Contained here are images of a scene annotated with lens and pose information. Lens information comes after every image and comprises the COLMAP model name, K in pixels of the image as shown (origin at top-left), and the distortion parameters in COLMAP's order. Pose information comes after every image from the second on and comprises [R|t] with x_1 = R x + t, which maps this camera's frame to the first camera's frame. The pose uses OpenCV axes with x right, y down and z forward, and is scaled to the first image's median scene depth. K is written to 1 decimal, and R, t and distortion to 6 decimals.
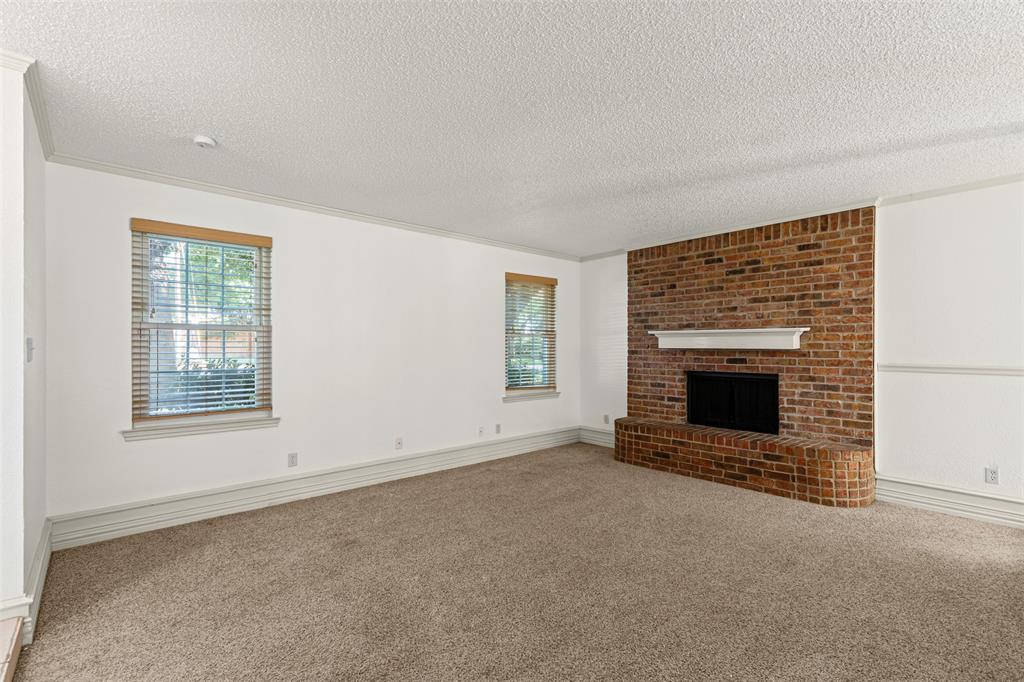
lens RADIAL K [[463.6, 0, 503.3], [0, 463.6, 342.4], [0, 0, 1]] dist [0.014102, -0.001323]
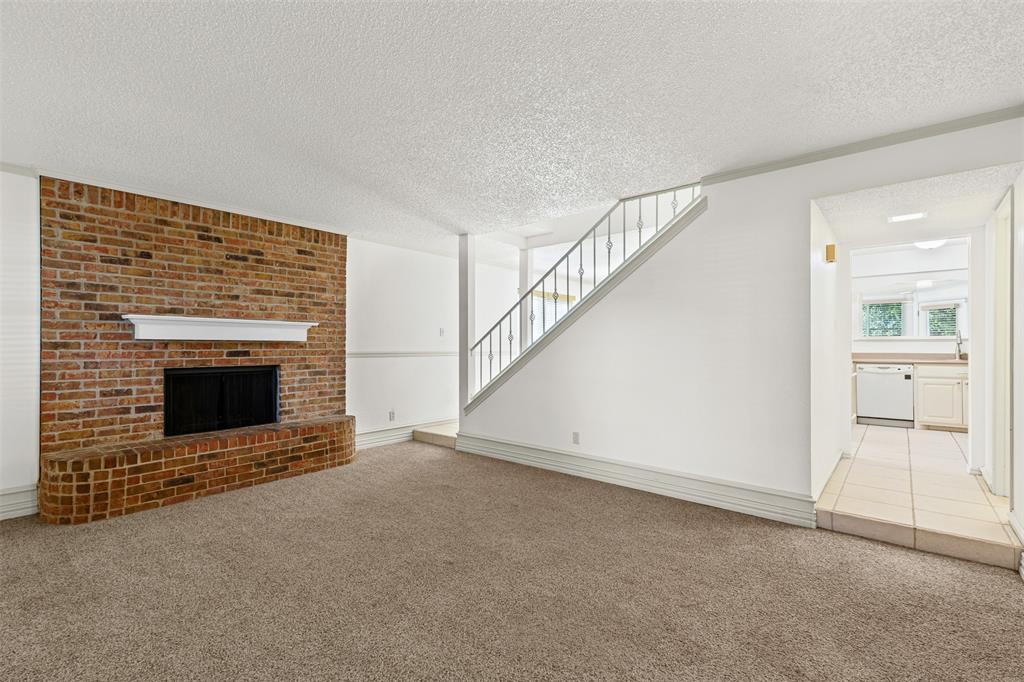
lens RADIAL K [[463.6, 0, 509.1], [0, 463.6, 338.4], [0, 0, 1]] dist [0.014102, -0.001323]
pose [[-0.149351, 0.014583, 0.988677, -0.514887], [-0.011572, 0.999797, -0.016496, 0.018676], [-0.988716, -0.013905, -0.149152, 0.621599]]
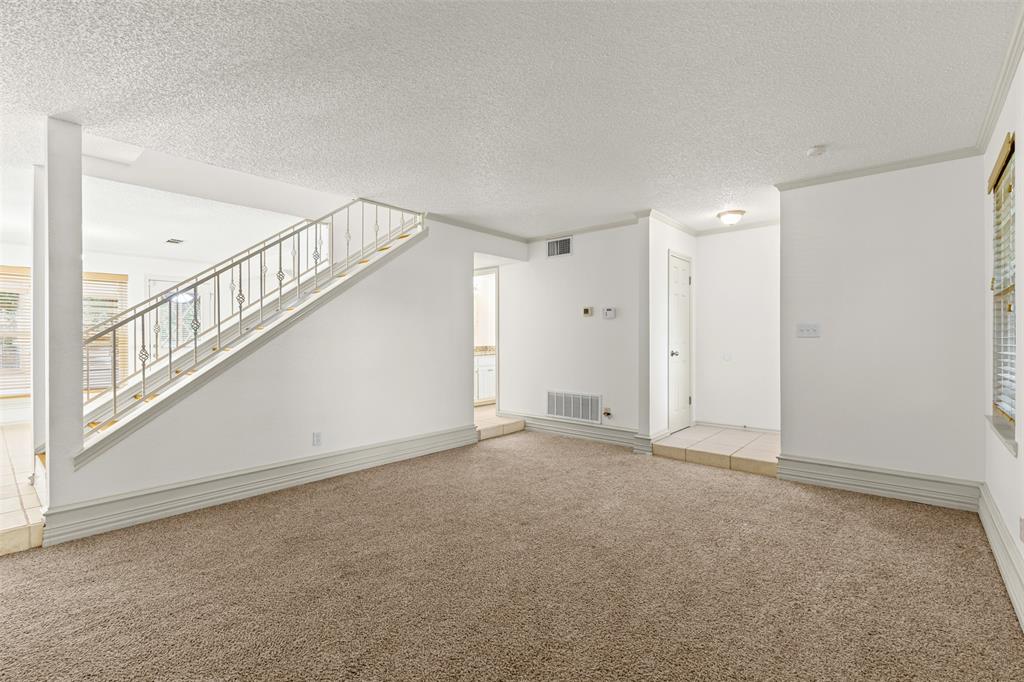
lens RADIAL K [[463.6, 0, 506.6], [0, 463.6, 339.3], [0, 0, 1]] dist [0.014102, -0.001323]
pose [[-0.989790, -0.002942, -0.142502, 0.180092], [-0.002165, 0.999982, -0.005604, 0.023215], [0.142516, -0.005238, -0.989779, 1.249343]]
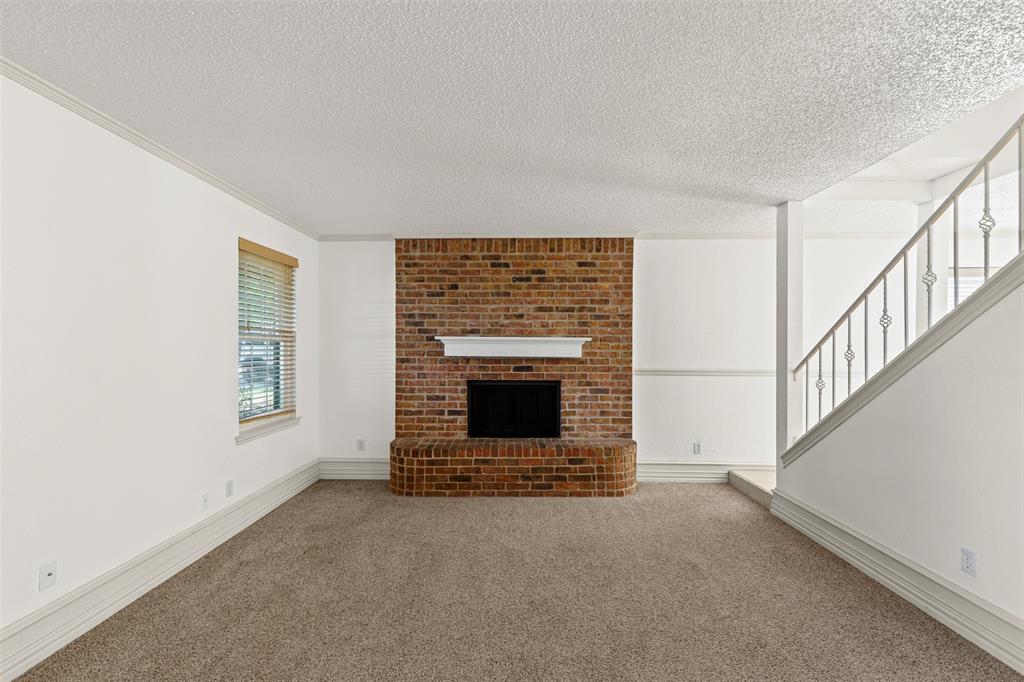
lens RADIAL K [[463.6, 0, 506.0], [0, 463.6, 347.8], [0, 0, 1]] dist [0.014102, -0.001323]
pose [[0.671758, 0.004525, 0.740757, -0.265156], [-0.011481, 0.999925, 0.004304, -0.009210], [-0.740682, -0.011395, 0.671759, 0.371718]]
